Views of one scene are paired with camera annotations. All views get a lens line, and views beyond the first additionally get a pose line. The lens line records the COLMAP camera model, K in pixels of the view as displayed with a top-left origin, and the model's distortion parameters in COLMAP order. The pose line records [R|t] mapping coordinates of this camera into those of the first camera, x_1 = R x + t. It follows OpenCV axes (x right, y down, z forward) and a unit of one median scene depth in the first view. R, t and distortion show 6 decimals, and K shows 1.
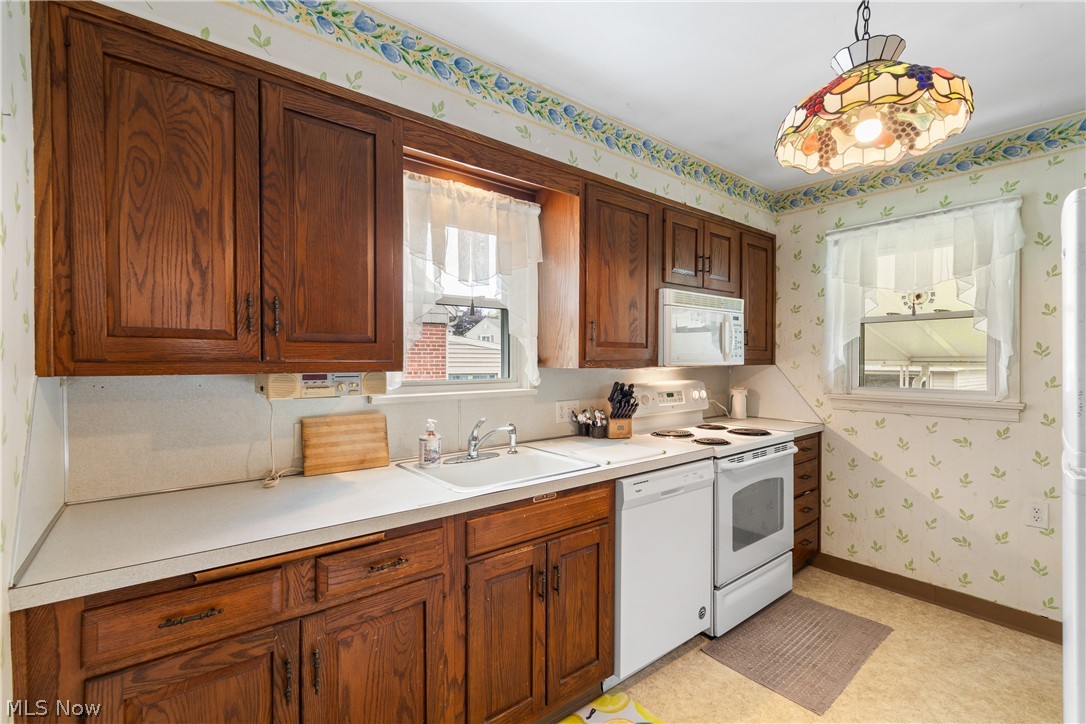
lens RADIAL K [[489.9, 0, 566.3], [0, 489.9, 371.1], [0, 0, 1]] dist [0.001625, -0.000009]
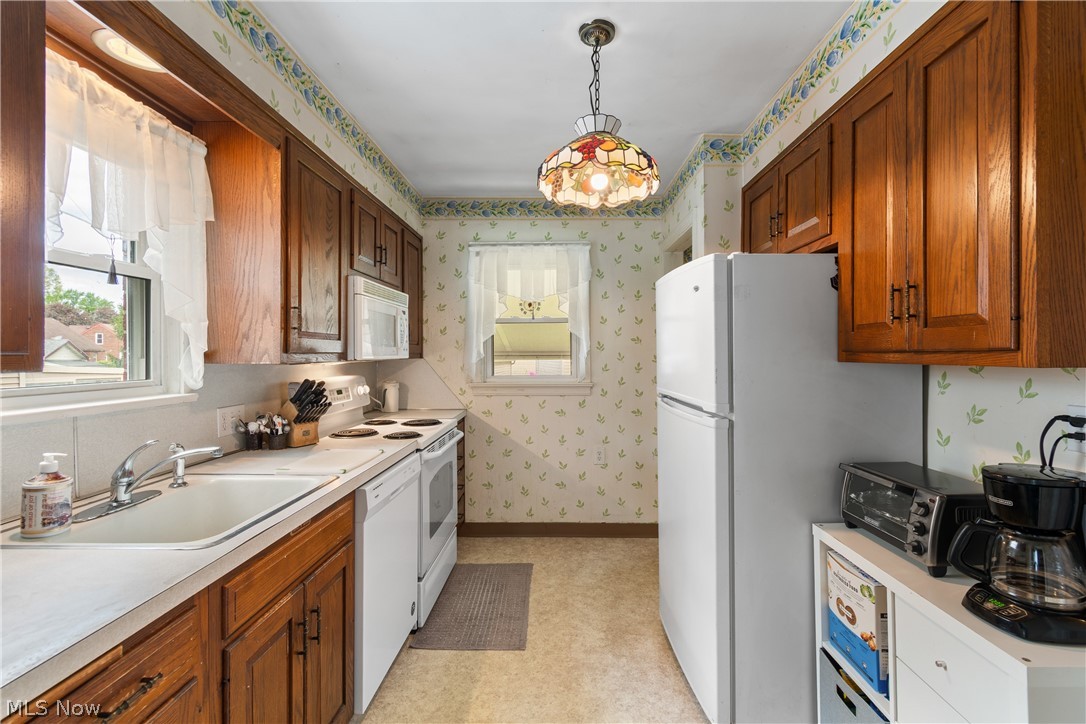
lens RADIAL K [[486.6, 0, 557.8], [0, 486.6, 360.4], [0, 0, 1]] dist [0.000327, -0.000707]
pose [[0.652041, -0.011246, 0.758100, -0.246328], [0.020382, 0.999789, -0.002700, 0.000671], [-0.757909, 0.017212, 0.652133, 0.116462]]
